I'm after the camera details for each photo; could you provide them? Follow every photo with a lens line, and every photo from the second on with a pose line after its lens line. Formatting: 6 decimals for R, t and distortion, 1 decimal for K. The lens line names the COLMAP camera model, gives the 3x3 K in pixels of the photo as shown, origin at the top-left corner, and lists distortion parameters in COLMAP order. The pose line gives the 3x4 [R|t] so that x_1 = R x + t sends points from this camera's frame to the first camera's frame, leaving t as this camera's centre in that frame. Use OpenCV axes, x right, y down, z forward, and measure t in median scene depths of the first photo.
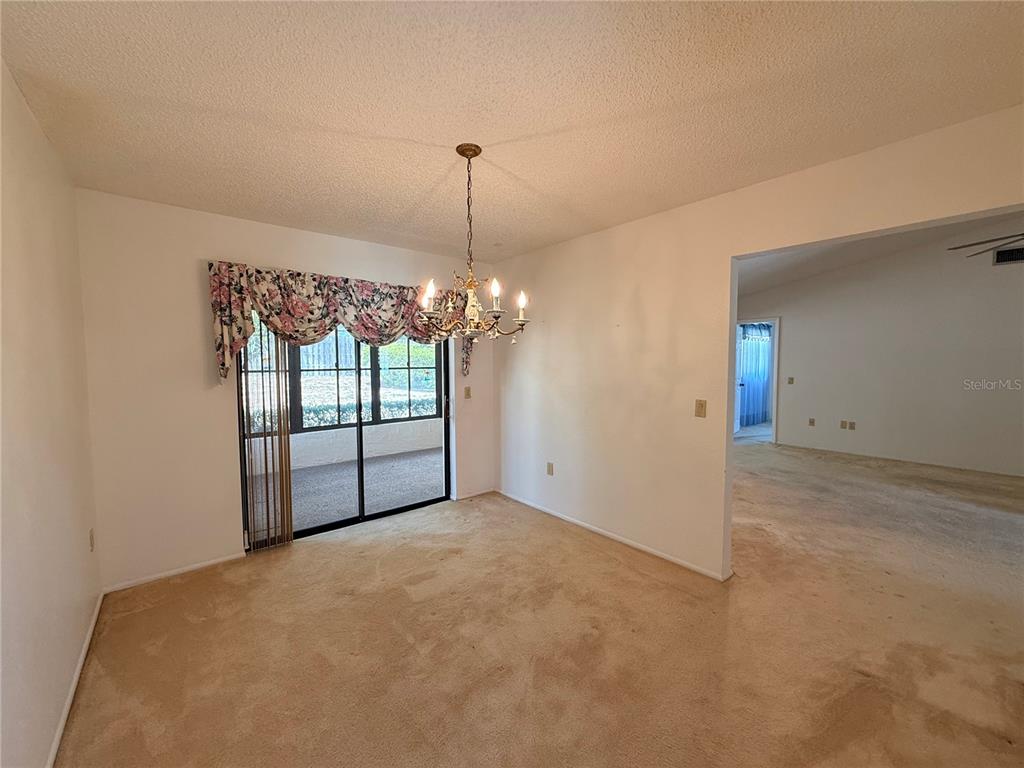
lens RADIAL K [[410.6, 0, 511.8], [0, 410.6, 382.4], [0, 0, 1]] dist [-0.000406, -0.000135]
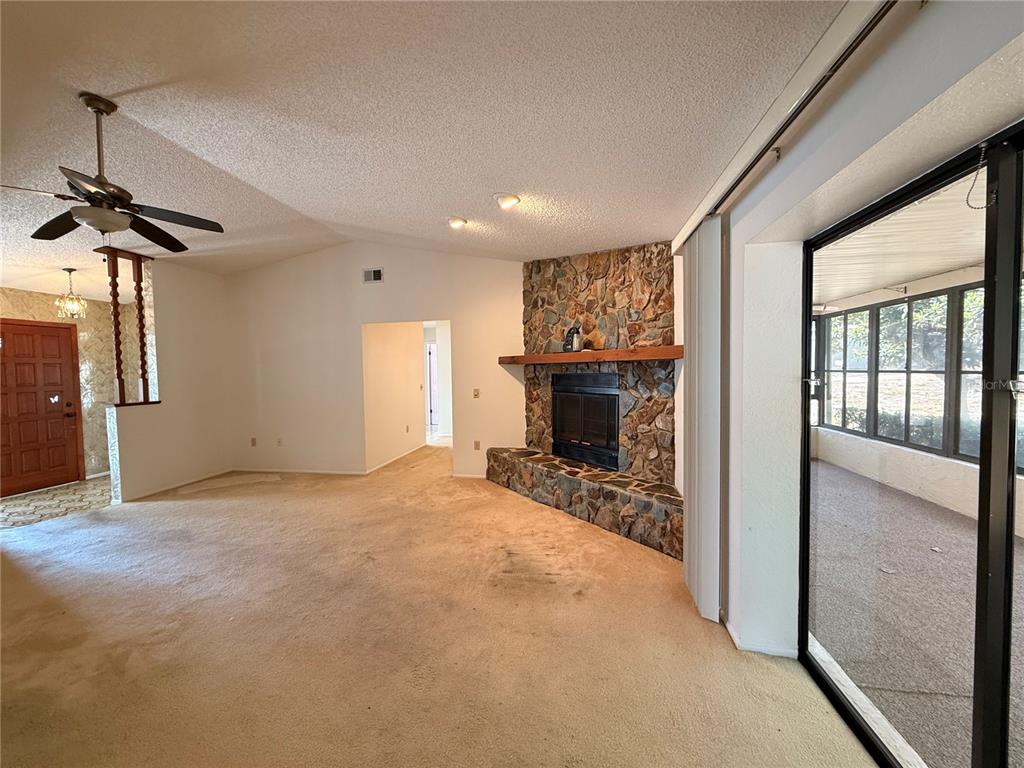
lens RADIAL K [[410.6, 0, 508.5], [0, 410.6, 384.6], [0, 0, 1]] dist [-0.000406, -0.000135]
pose [[-0.765777, 0.045050, -0.641527, 0.608619], [-0.012677, 0.996292, 0.085096, -0.057914], [0.642982, 0.073297, -0.762366, 1.018767]]
